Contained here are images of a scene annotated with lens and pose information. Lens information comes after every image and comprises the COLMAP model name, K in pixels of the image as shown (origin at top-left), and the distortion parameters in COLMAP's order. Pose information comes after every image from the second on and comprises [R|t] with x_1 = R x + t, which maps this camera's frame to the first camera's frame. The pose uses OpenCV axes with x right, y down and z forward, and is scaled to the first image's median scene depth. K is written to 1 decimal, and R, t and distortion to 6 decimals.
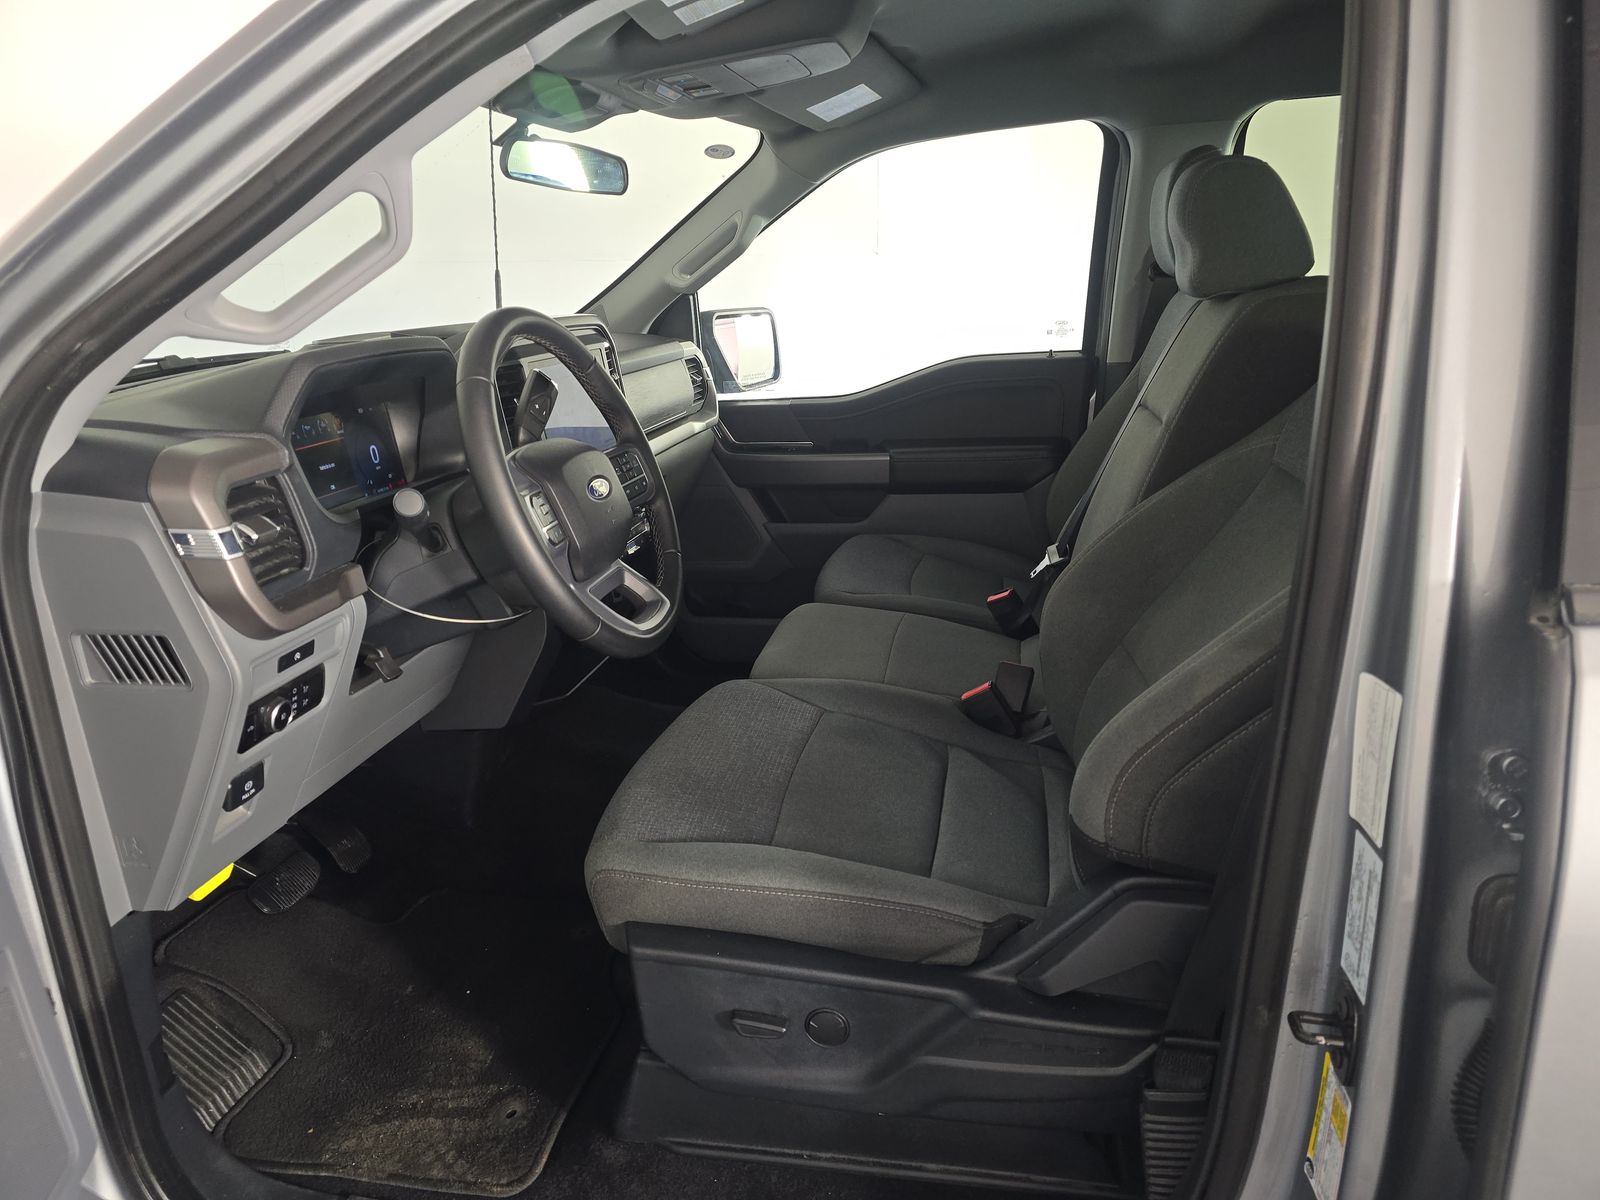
lens RADIAL K [[1076.4, 0, 803.1], [0, 1076.4, 603.7], [0, 0, 1]] dist [0.051269, -0.023450]
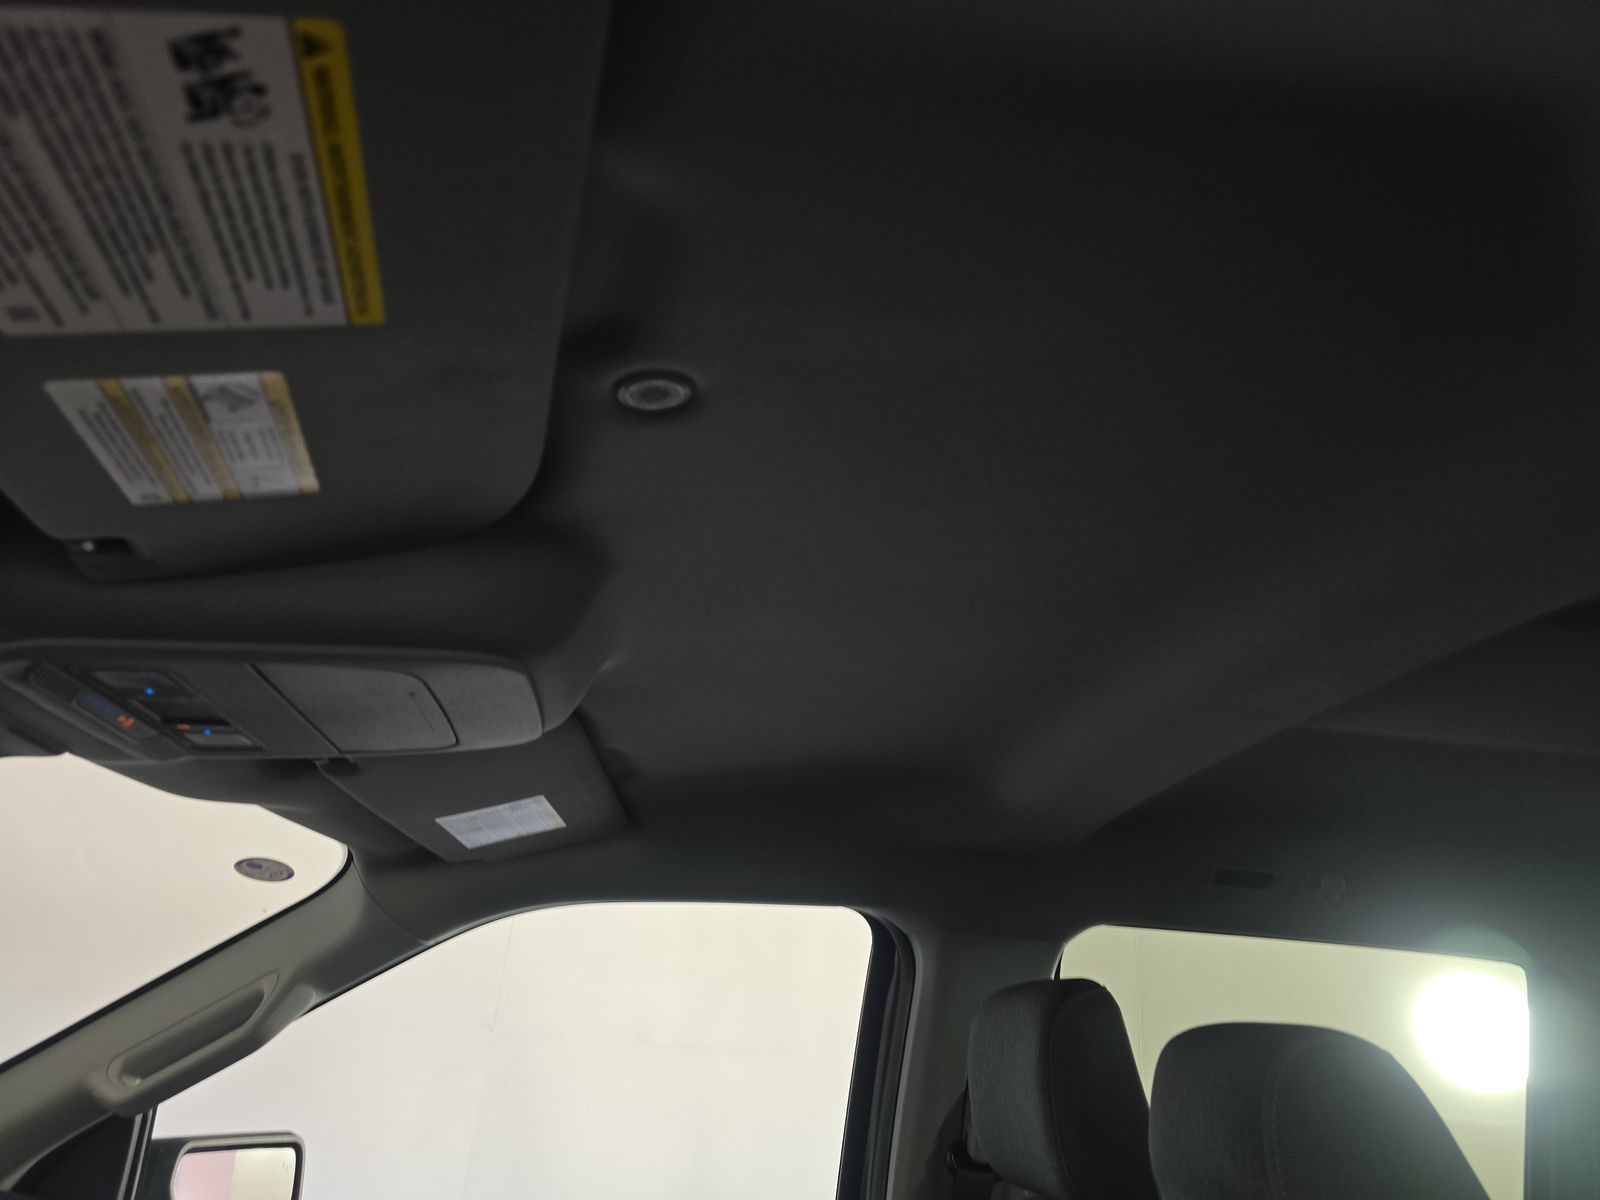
lens RADIAL K [[1076.4, 0, 806.6], [0, 1076.4, 606.5], [0, 0, 1]] dist [0.051269, -0.023450]
pose [[0.938103, 0.220863, 0.266799, 0.007892], [-0.003343, 0.776042, -0.630673, -0.158304], [-0.346339, 0.590744, 0.728746, 0.390364]]
